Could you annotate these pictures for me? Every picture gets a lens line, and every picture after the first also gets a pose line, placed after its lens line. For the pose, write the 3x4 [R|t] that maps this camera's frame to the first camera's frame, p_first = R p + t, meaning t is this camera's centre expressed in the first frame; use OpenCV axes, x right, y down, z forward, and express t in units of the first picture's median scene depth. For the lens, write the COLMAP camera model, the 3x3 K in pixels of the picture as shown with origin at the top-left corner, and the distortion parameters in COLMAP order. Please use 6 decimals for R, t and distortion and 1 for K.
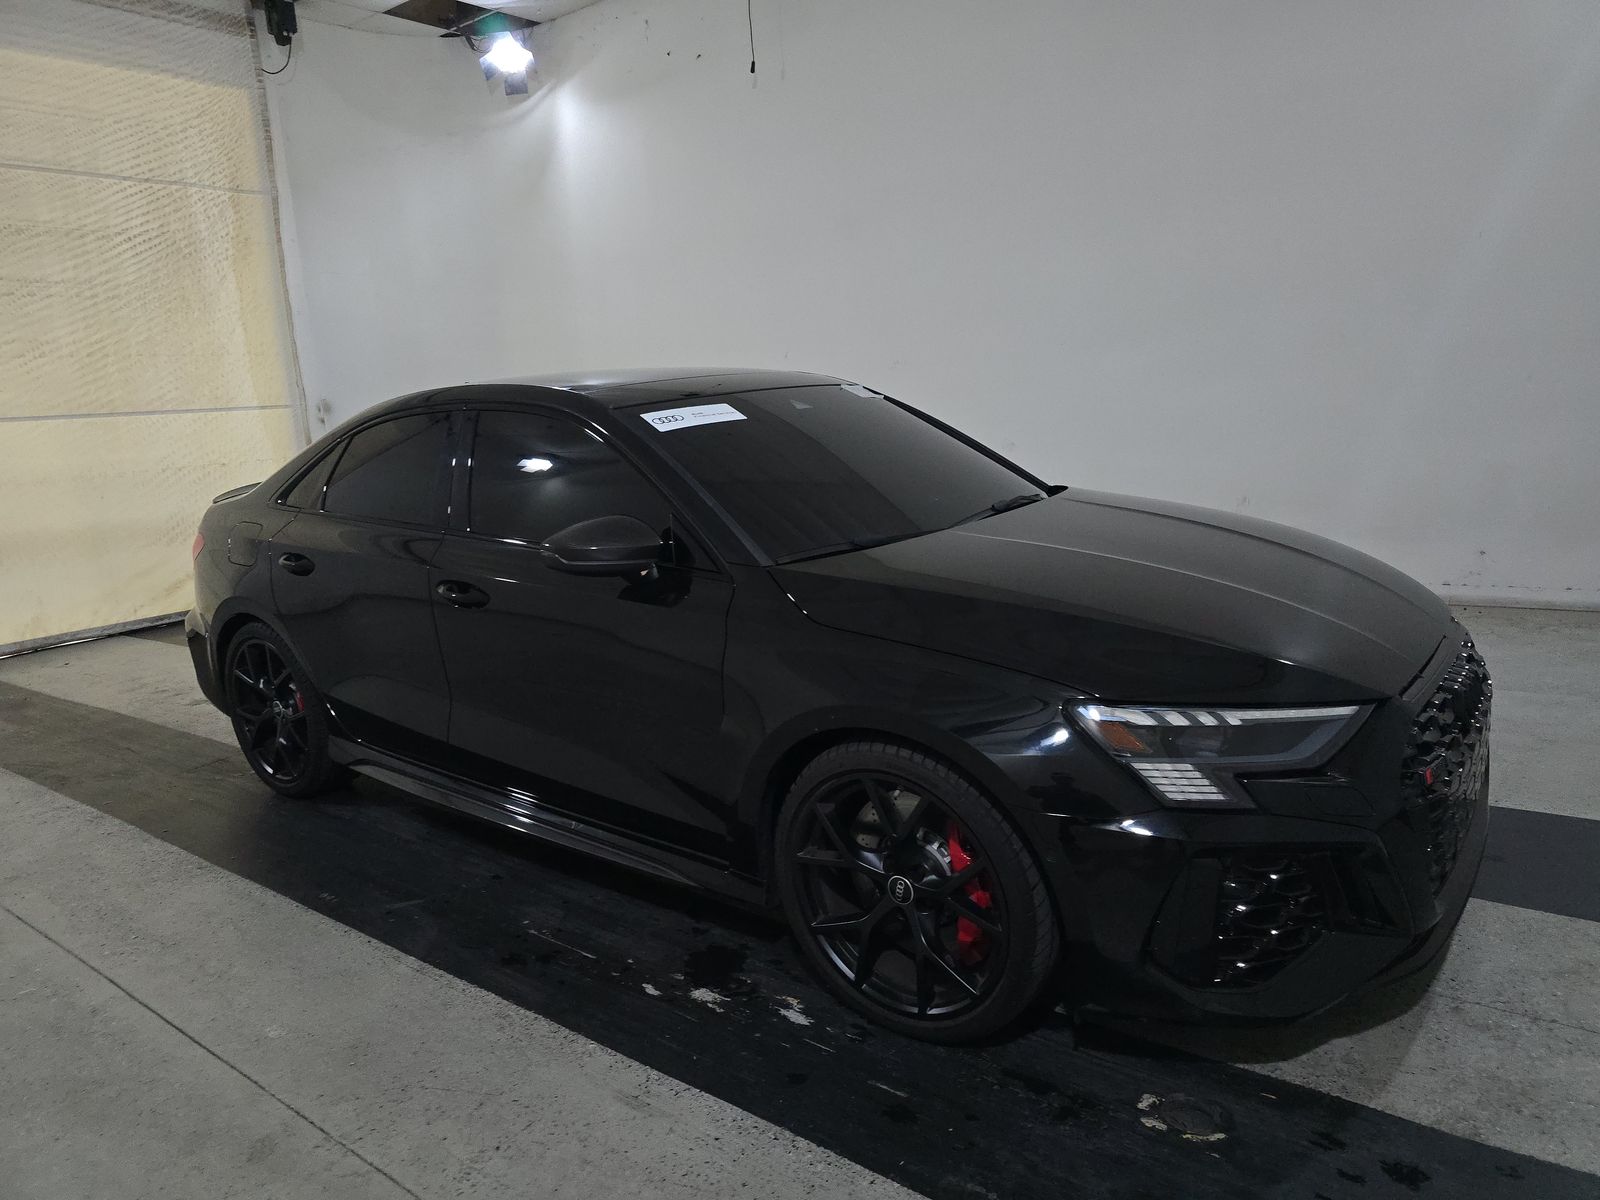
lens RADIAL K [[1078.5, 0, 803.0], [0, 1078.5, 642.9], [0, 0, 1]] dist [0.033924, -0.022331]
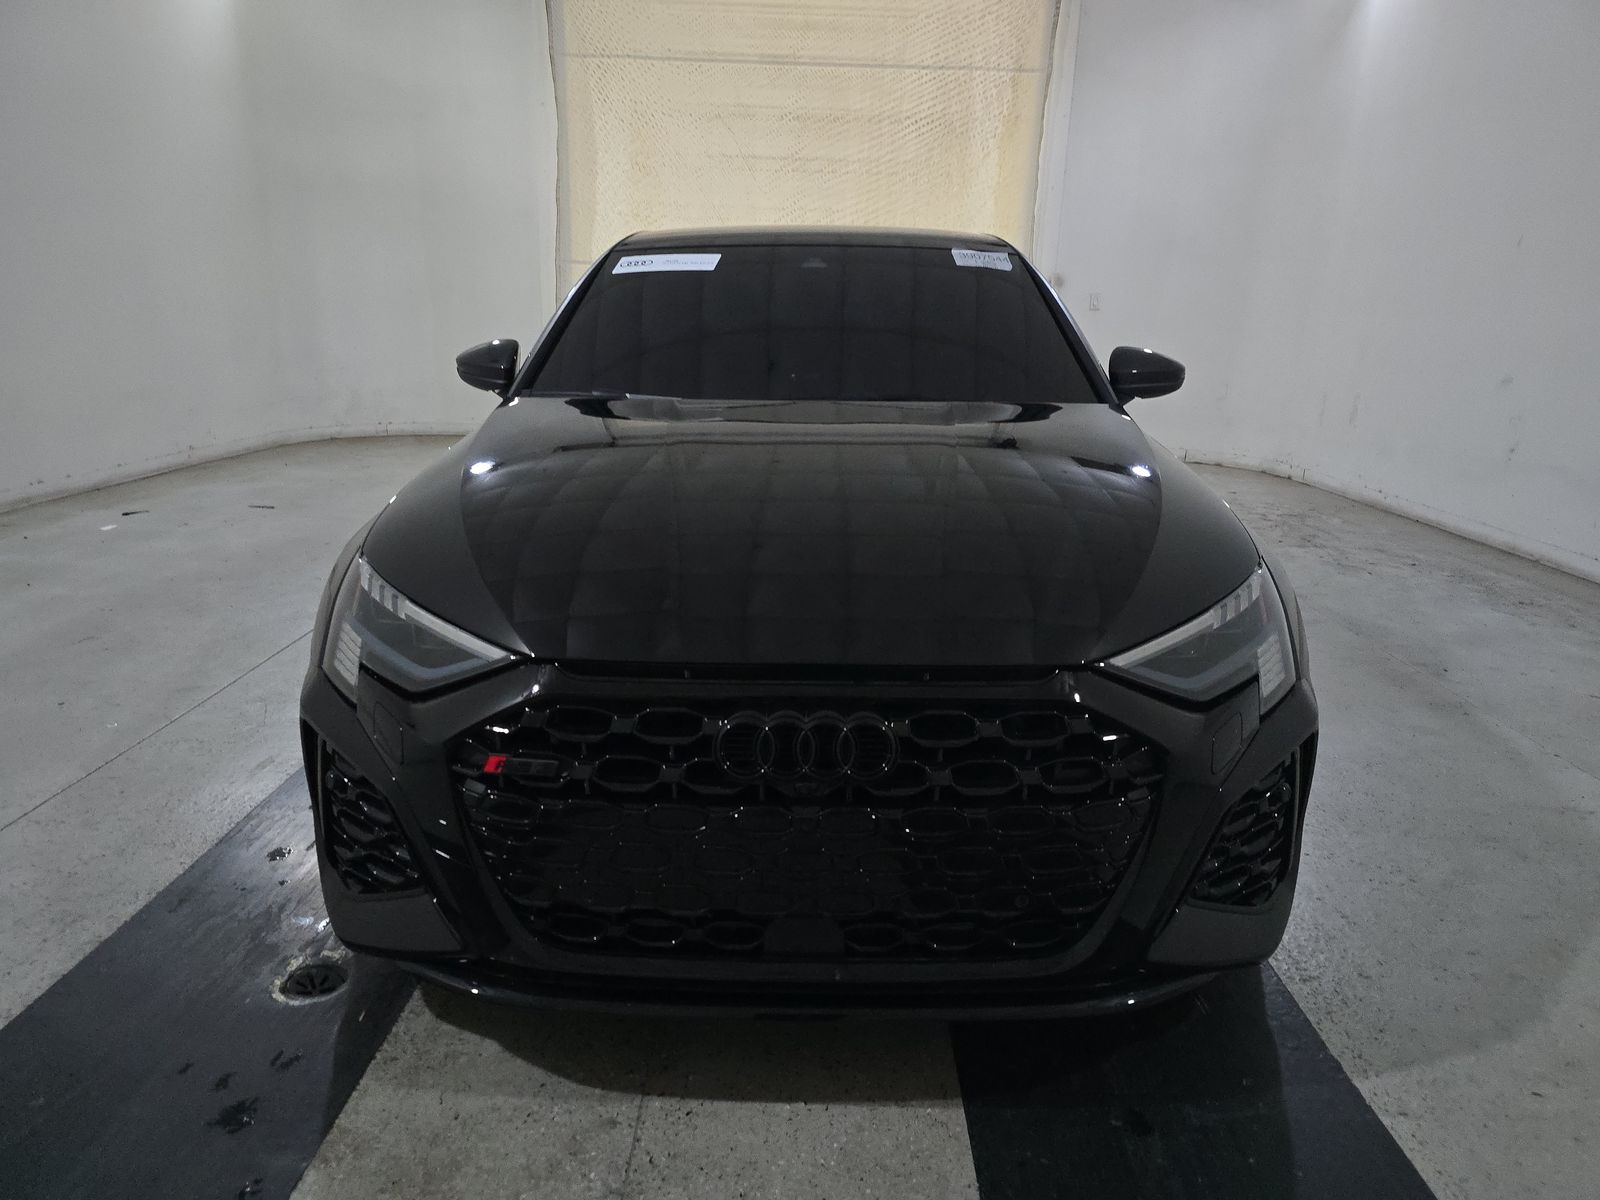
lens RADIAL K [[1065.8, 0, 800.0], [0, 1065.8, 648.8], [0, 0, 1]] dist [0.021375, -0.020151]
pose [[0.592060, 0.318366, -0.740344, 0.348008], [-0.244076, 0.946352, 0.211764, -0.045545], [0.768044, 0.055323, 0.638003, 0.197273]]
